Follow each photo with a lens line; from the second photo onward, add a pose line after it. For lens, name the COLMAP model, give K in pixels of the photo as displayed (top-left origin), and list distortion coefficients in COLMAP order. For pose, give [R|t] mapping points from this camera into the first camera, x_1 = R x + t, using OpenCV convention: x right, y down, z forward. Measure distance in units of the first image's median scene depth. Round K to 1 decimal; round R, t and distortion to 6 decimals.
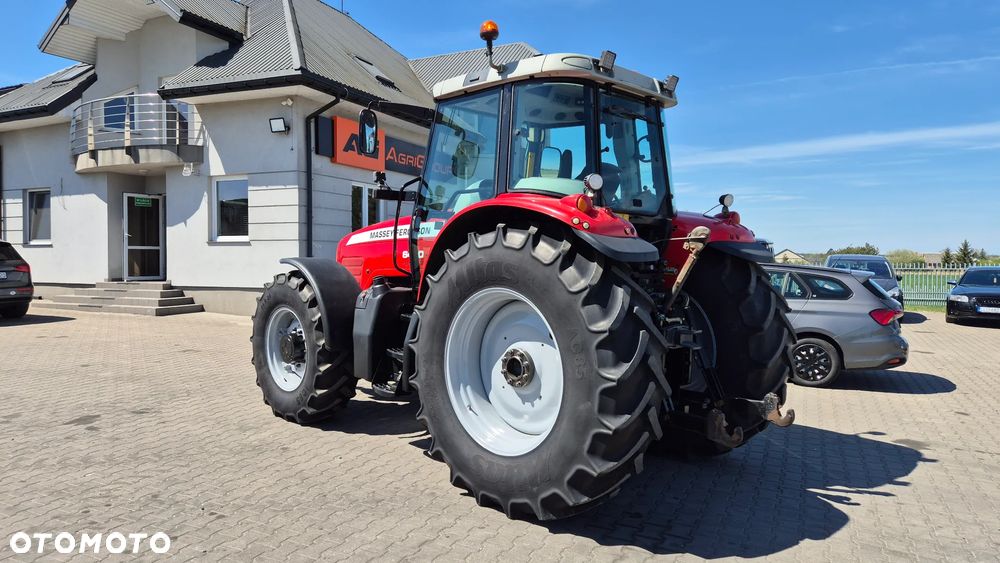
lens RADIAL K [[684.2, 0, 496.5], [0, 684.2, 274.2], [0, 0, 1]] dist [0.053217, -0.029212]
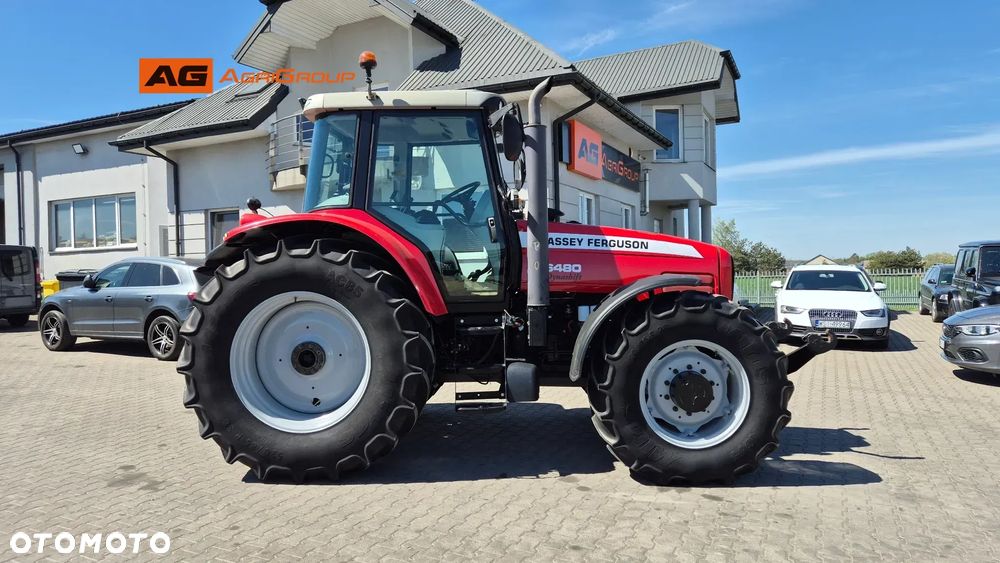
lens RADIAL K [[665.4, 0, 496.2], [0, 665.4, 274.2], [0, 0, 1]] dist [0.075847, -0.056007]
pose [[0.999660, -0.024919, -0.007695, -0.327782], [0.024775, 0.999528, -0.018172, -0.008887], [0.008144, 0.017976, 0.999805, 0.105016]]
